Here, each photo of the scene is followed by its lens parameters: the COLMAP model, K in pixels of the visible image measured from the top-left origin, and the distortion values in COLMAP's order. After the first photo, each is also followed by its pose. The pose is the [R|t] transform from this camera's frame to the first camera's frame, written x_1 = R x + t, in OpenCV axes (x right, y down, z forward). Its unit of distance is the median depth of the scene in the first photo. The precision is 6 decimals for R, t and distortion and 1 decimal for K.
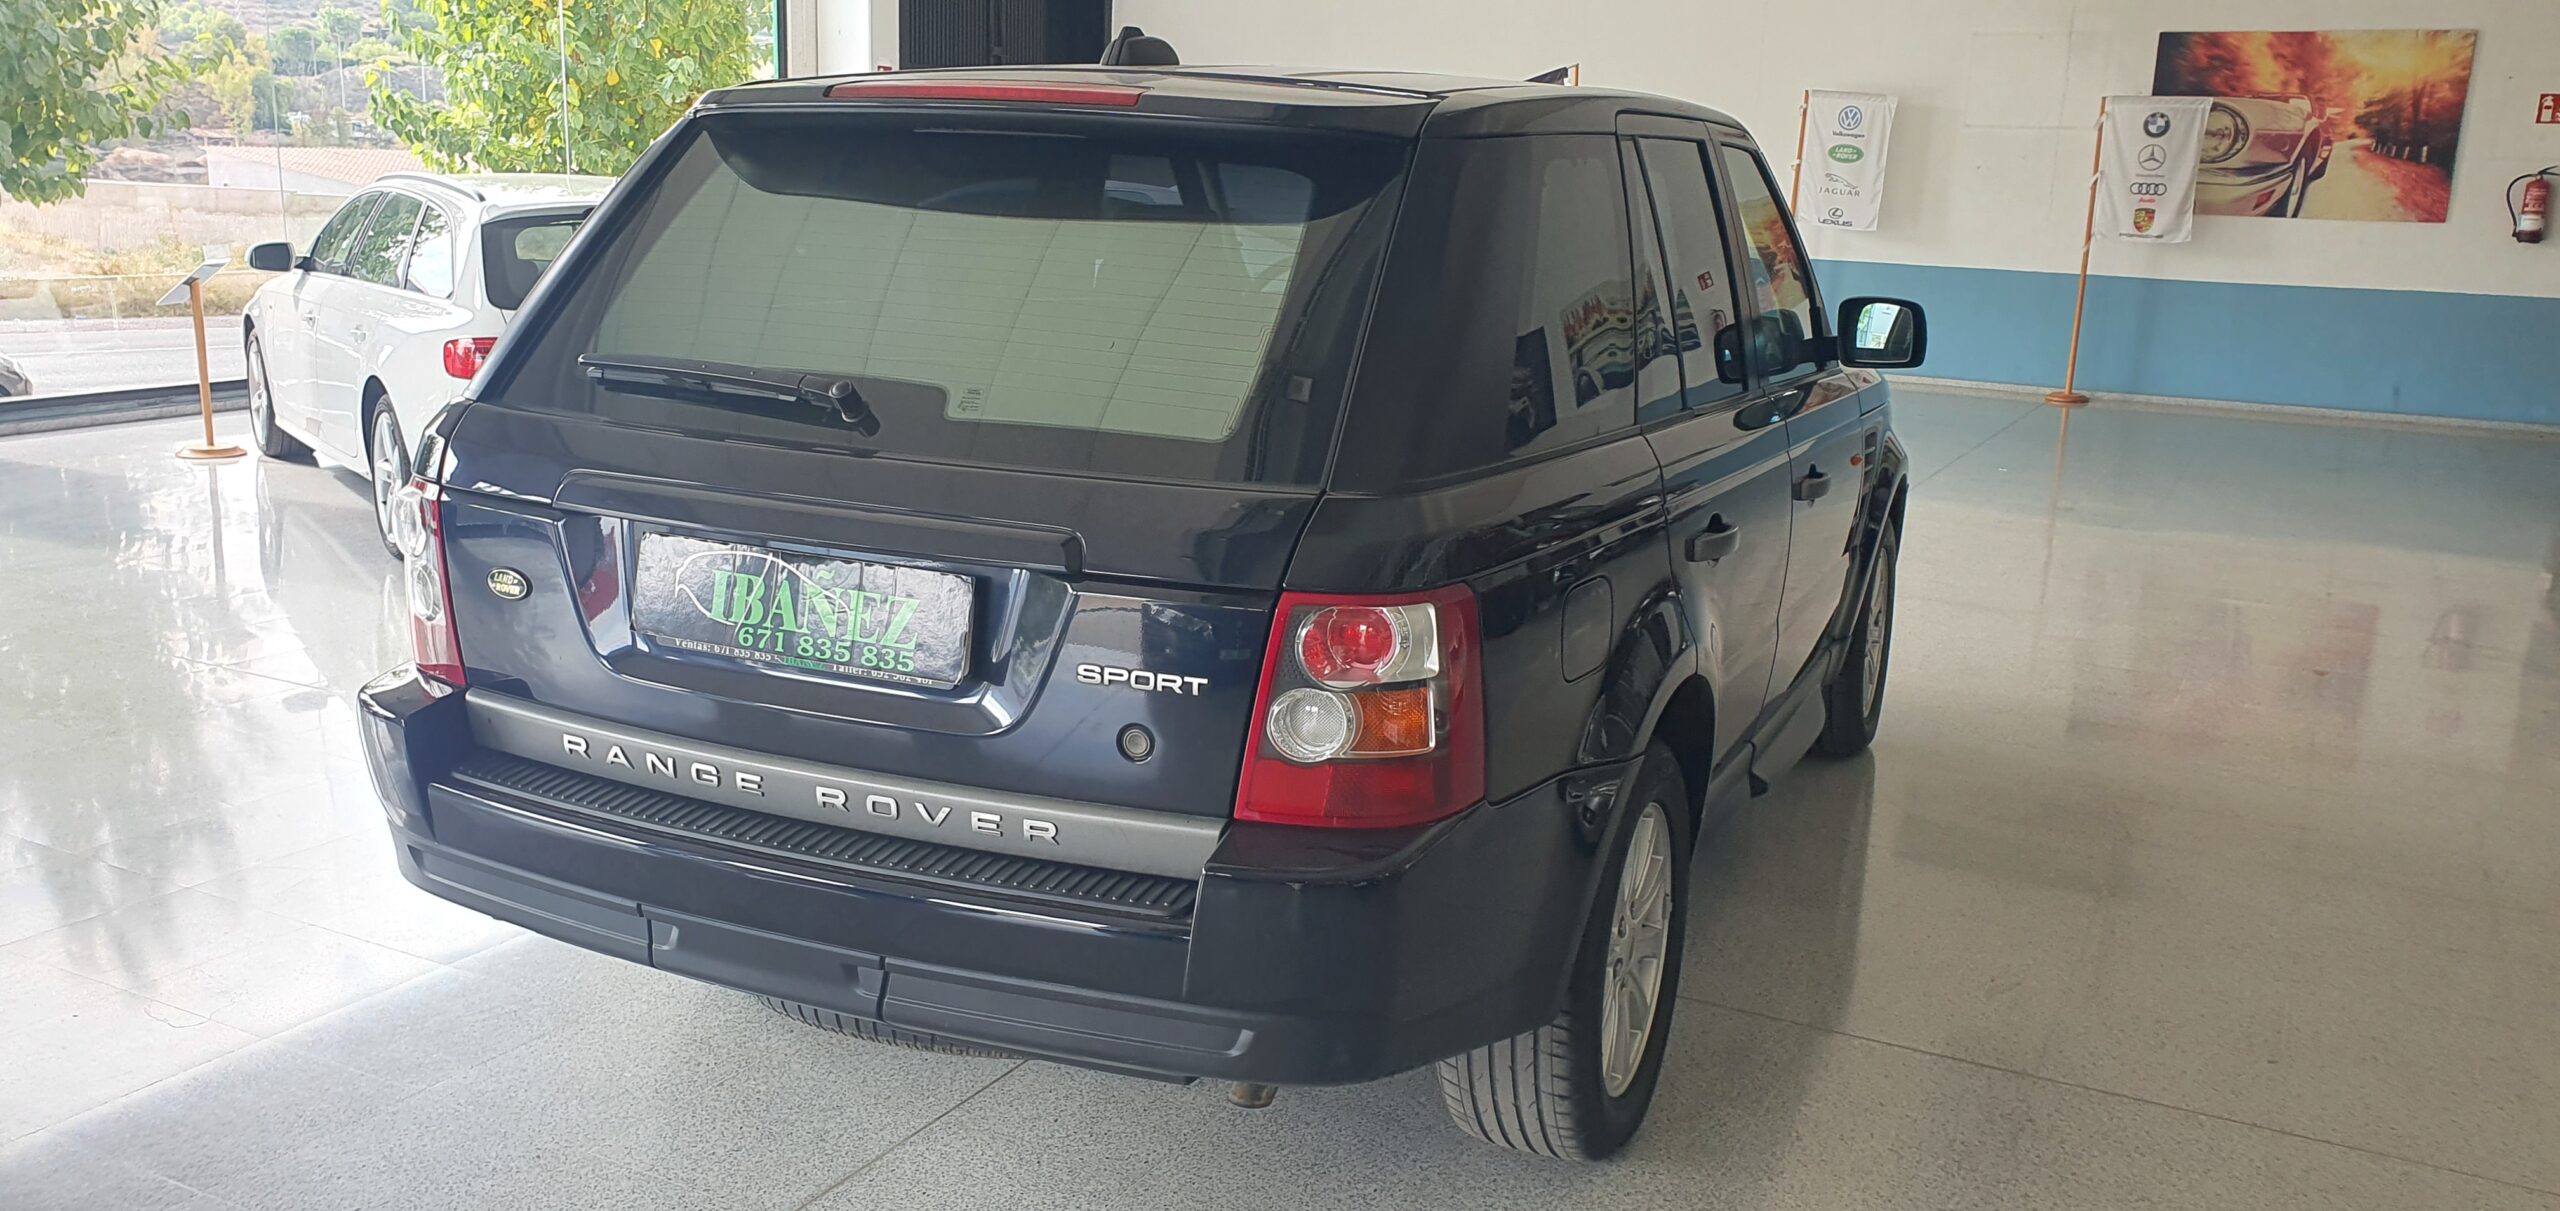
lens RADIAL K [[2056.6, 0, 1308.6], [0, 2056.6, 607.0], [0, 0, 1]] dist [-0.077640, 0.156942]
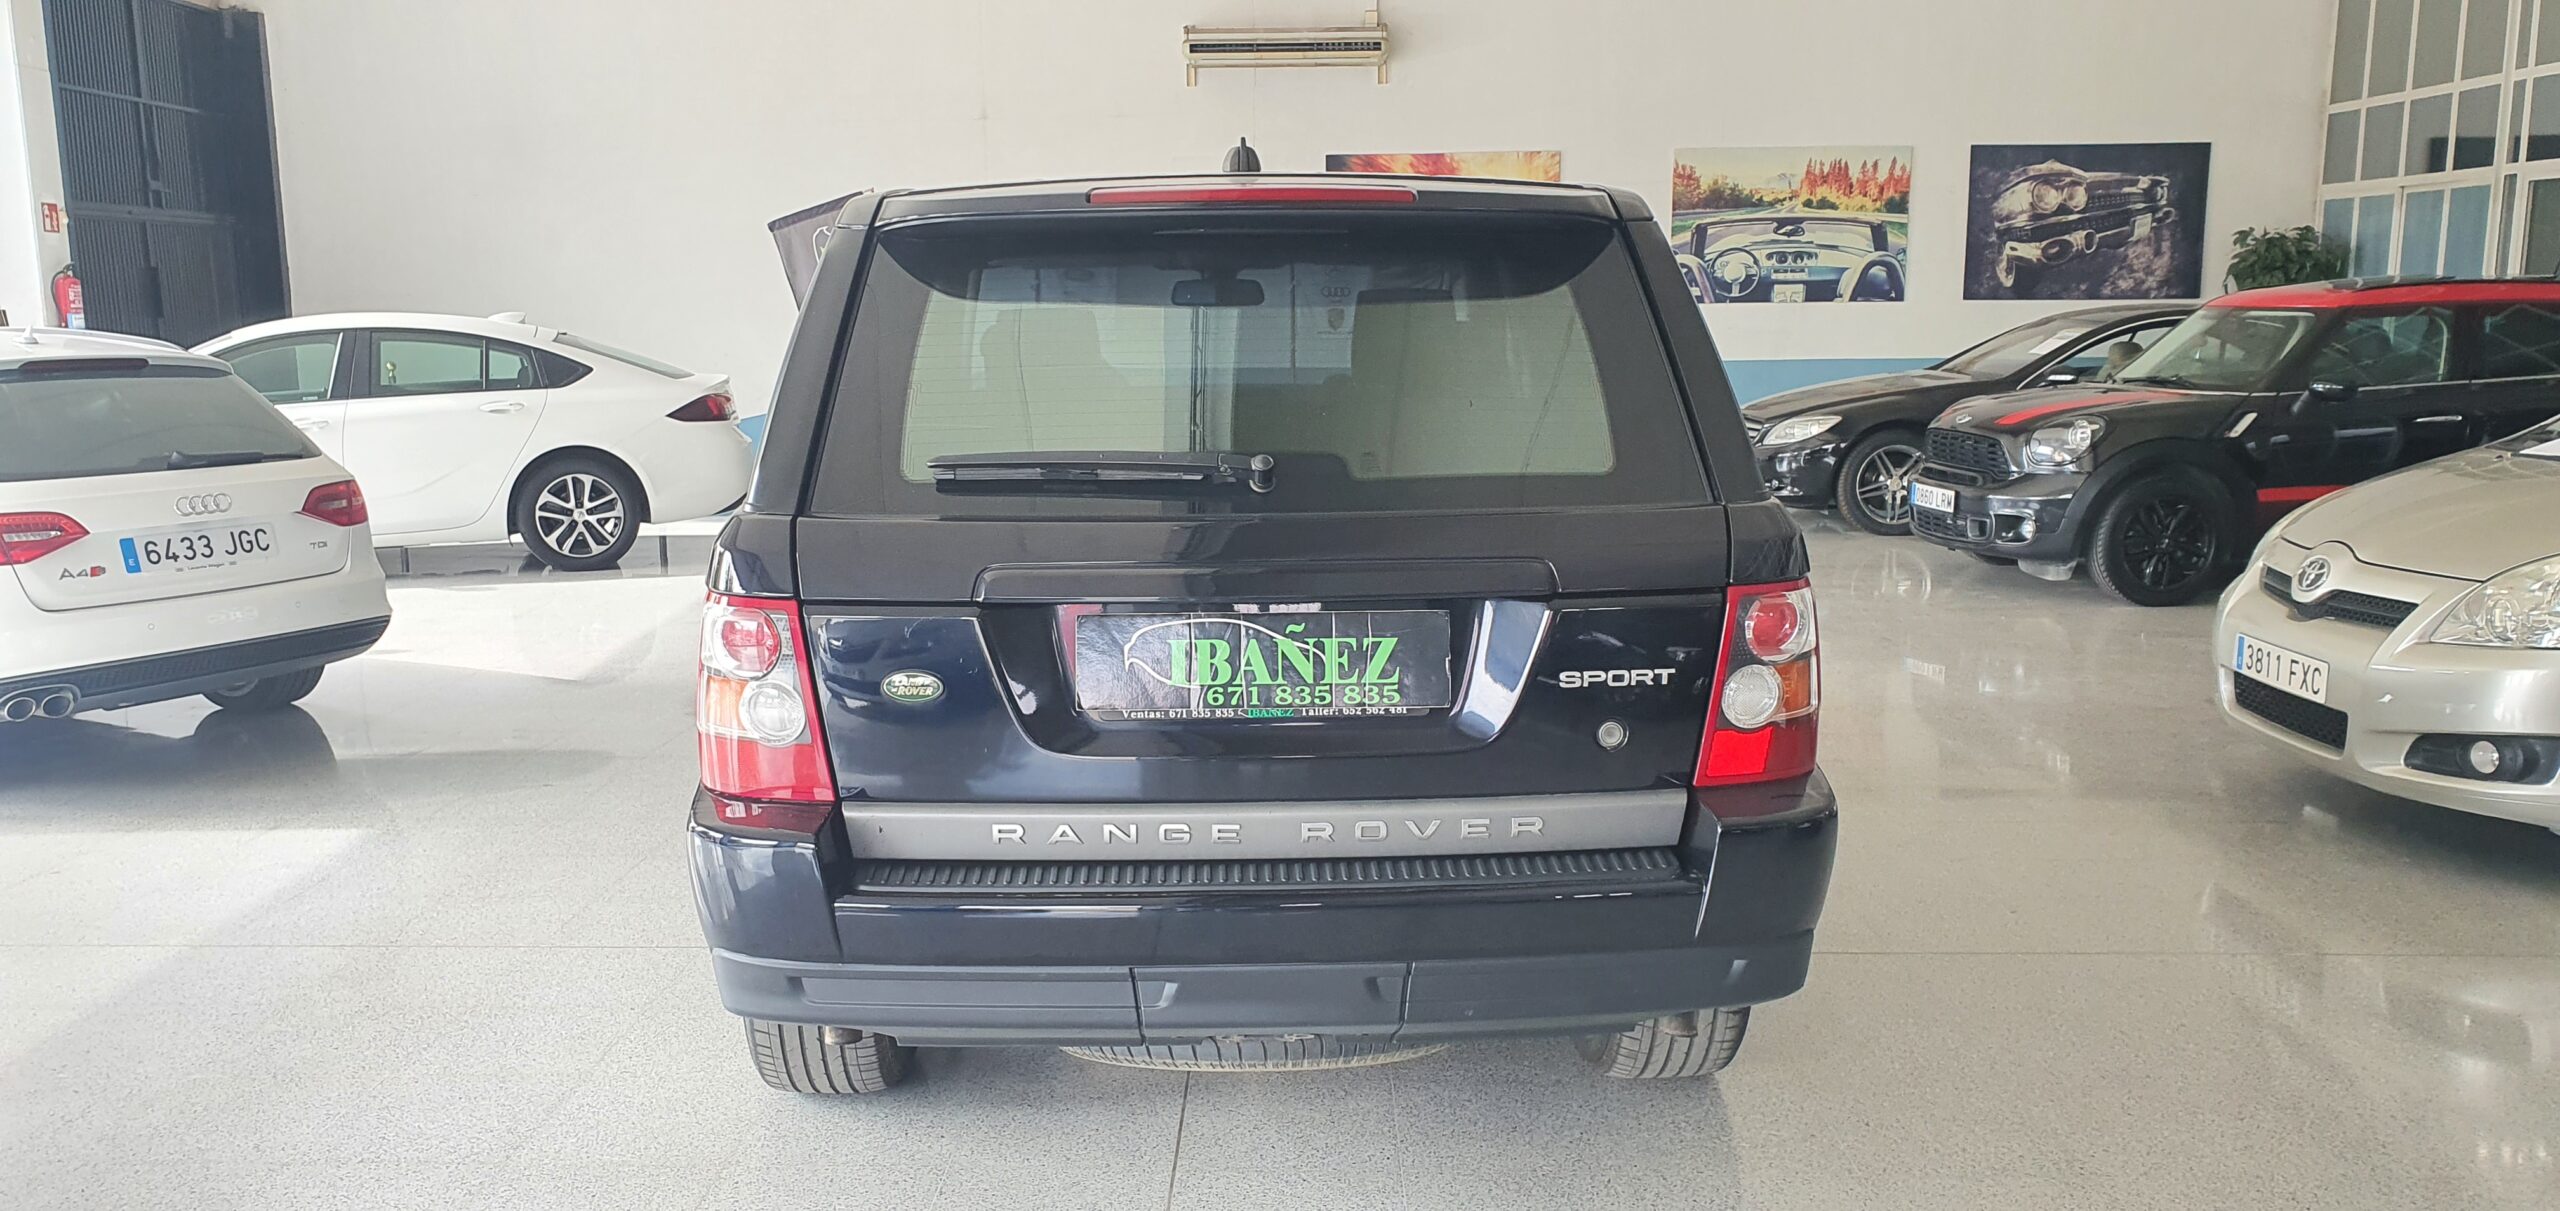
lens RADIAL K [[1972.0, 0, 1267.2], [0, 1972.0, 637.7], [0, 0, 1]] dist [0.028047, -0.001092]
pose [[0.898147, -0.113834, 0.424703, -0.126454], [0.130383, 0.991413, -0.009998, -0.000433], [-0.419918, 0.064354, 0.905277, 0.009327]]
